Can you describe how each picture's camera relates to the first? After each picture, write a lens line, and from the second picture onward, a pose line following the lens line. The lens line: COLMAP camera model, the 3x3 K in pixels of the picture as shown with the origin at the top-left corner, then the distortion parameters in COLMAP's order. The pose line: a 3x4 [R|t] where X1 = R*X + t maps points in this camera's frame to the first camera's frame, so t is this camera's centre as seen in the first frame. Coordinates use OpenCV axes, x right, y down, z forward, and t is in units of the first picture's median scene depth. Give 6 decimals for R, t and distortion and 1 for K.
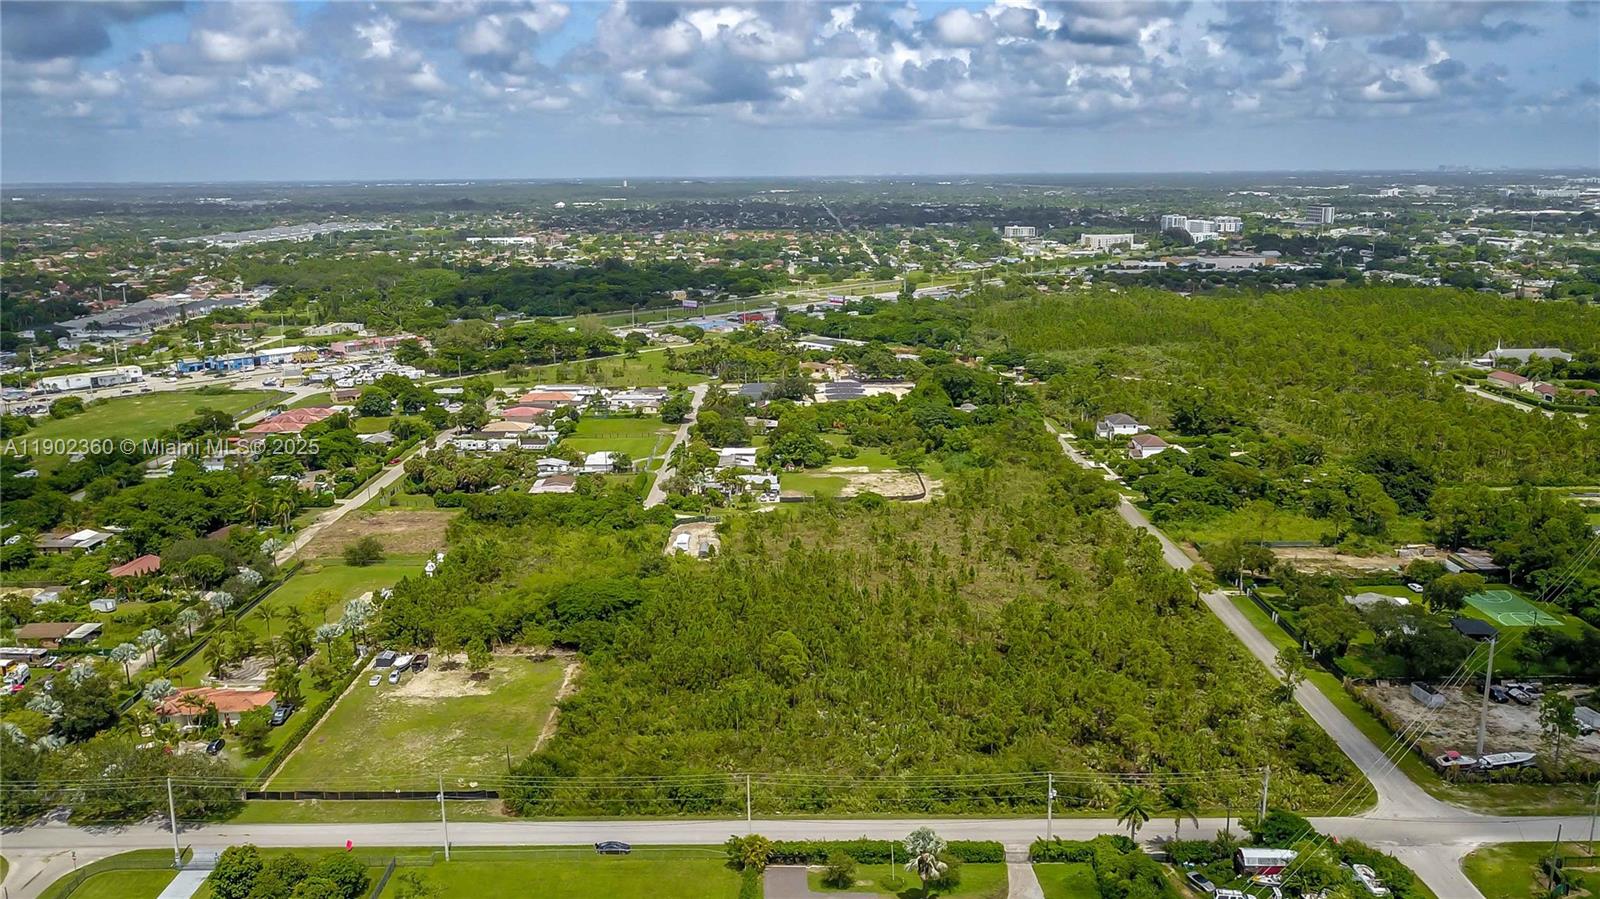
lens RADIAL K [[1235.0, 0, 800.0], [0, 1235.0, 449.5], [0, 0, 1]] dist [0.009652, -0.002124]
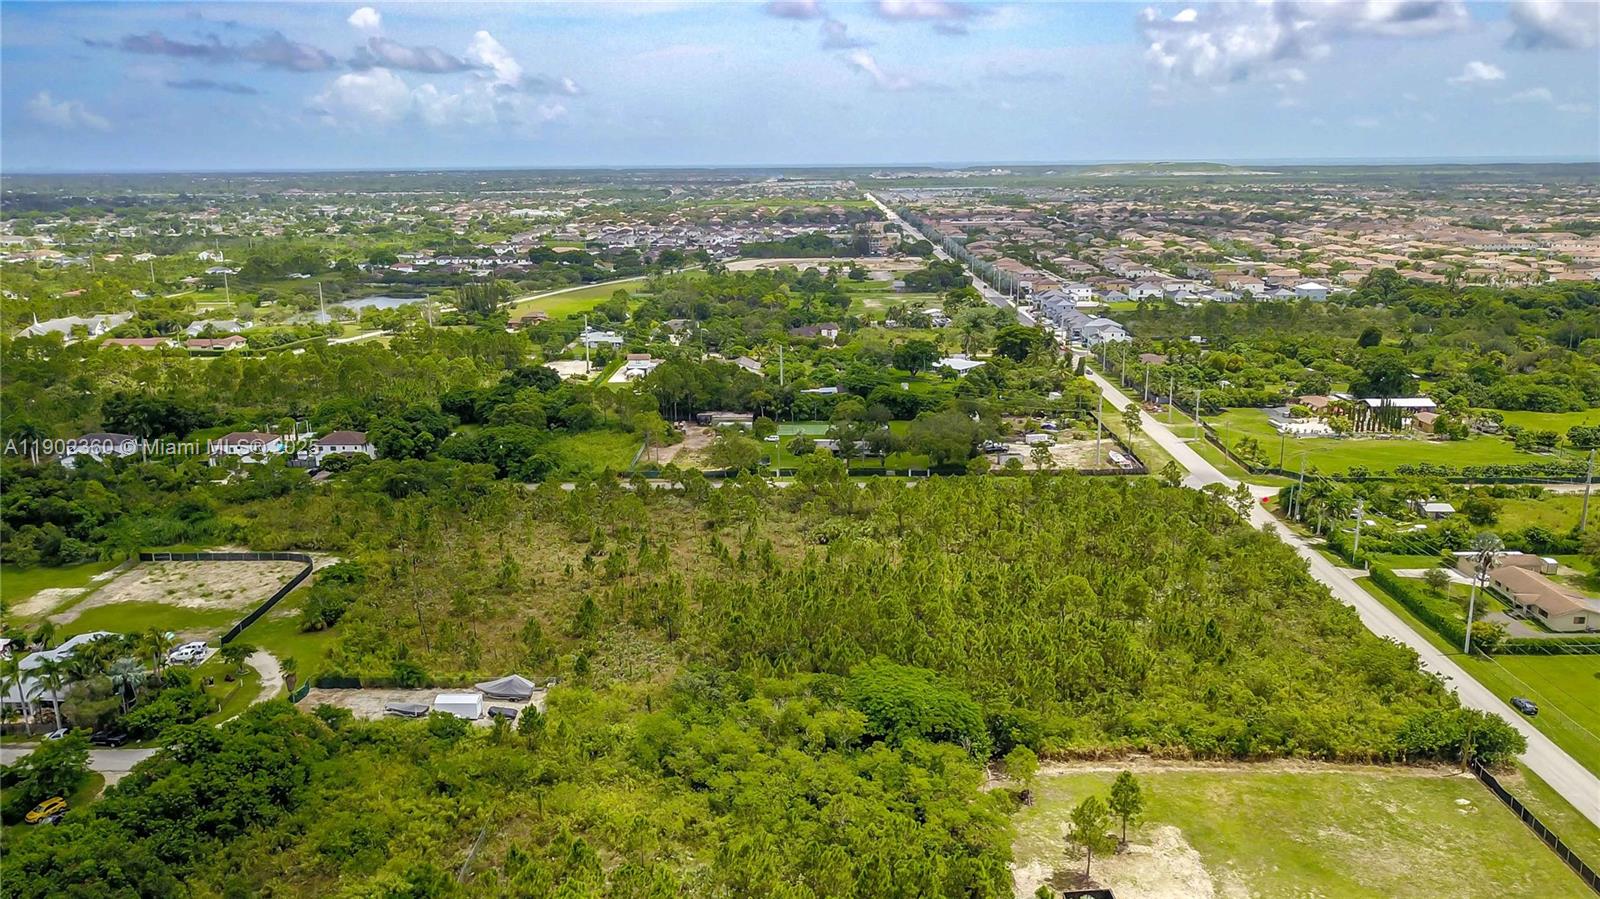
lens RADIAL K [[1235.0, 0, 800.0], [0, 1235.0, 449.5], [0, 0, 1]] dist [0.009652, -0.002124]
pose [[0.030166, -0.233320, 0.971932, -1.000657], [0.223067, 0.949422, 0.220993, -0.201249], [-0.974336, 0.210140, 0.080686, 1.327762]]
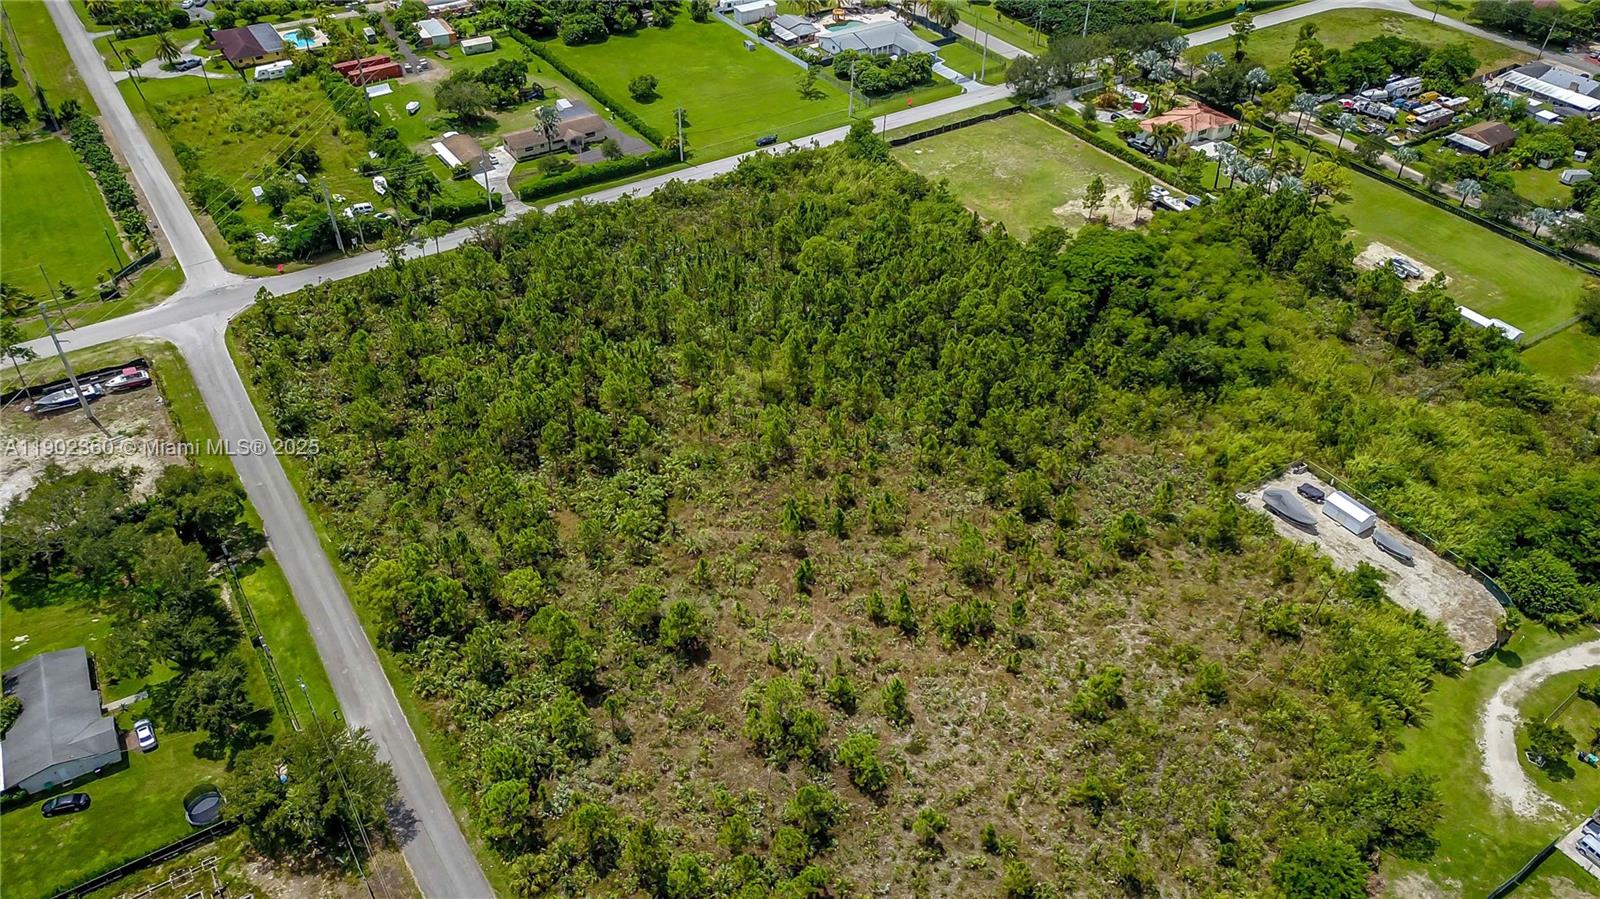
lens RADIAL K [[1235.0, 0, 800.0], [0, 1235.0, 449.5], [0, 0, 1]] dist [0.009652, -0.002124]
pose [[-0.842202, 0.331852, -0.424936, 0.540308], [-0.116243, 0.657846, 0.744128, -0.522375], [0.526482, 0.676102, -0.515463, 1.910760]]
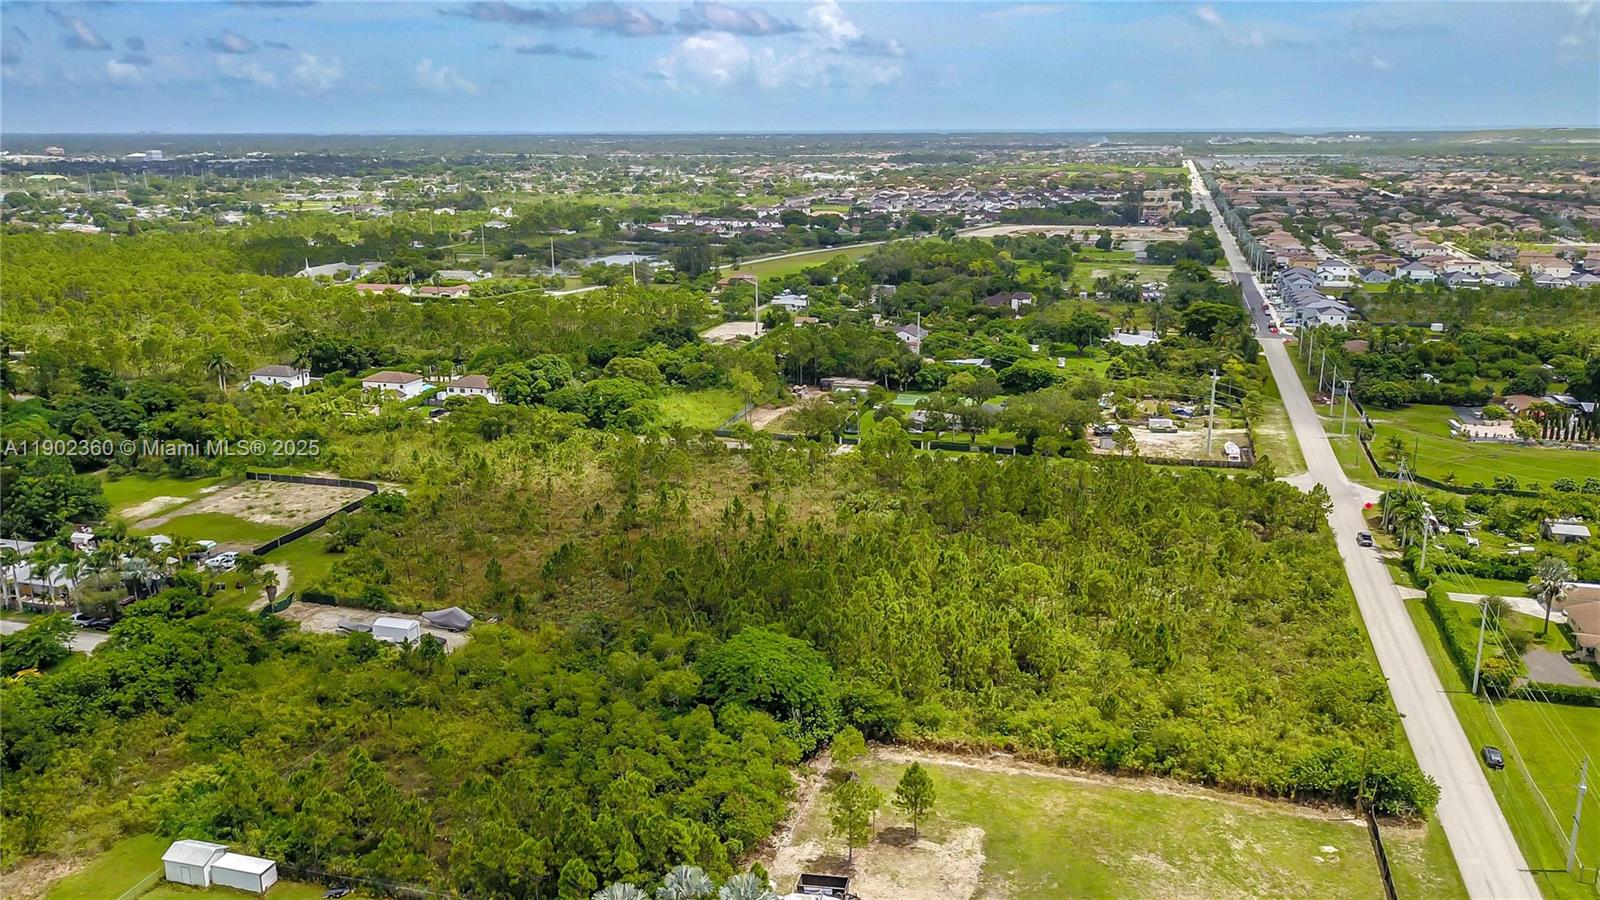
lens RADIAL K [[1251.9, 0, 808.0], [0, 1251.9, 479.8], [0, 0, 1]] dist [0.012405, -0.002483]
pose [[0.285645, -0.266028, 0.920671, -0.950398], [0.211427, 0.954520, 0.210212, -0.127364], [-0.934722, 0.134609, 0.328900, 1.039830]]
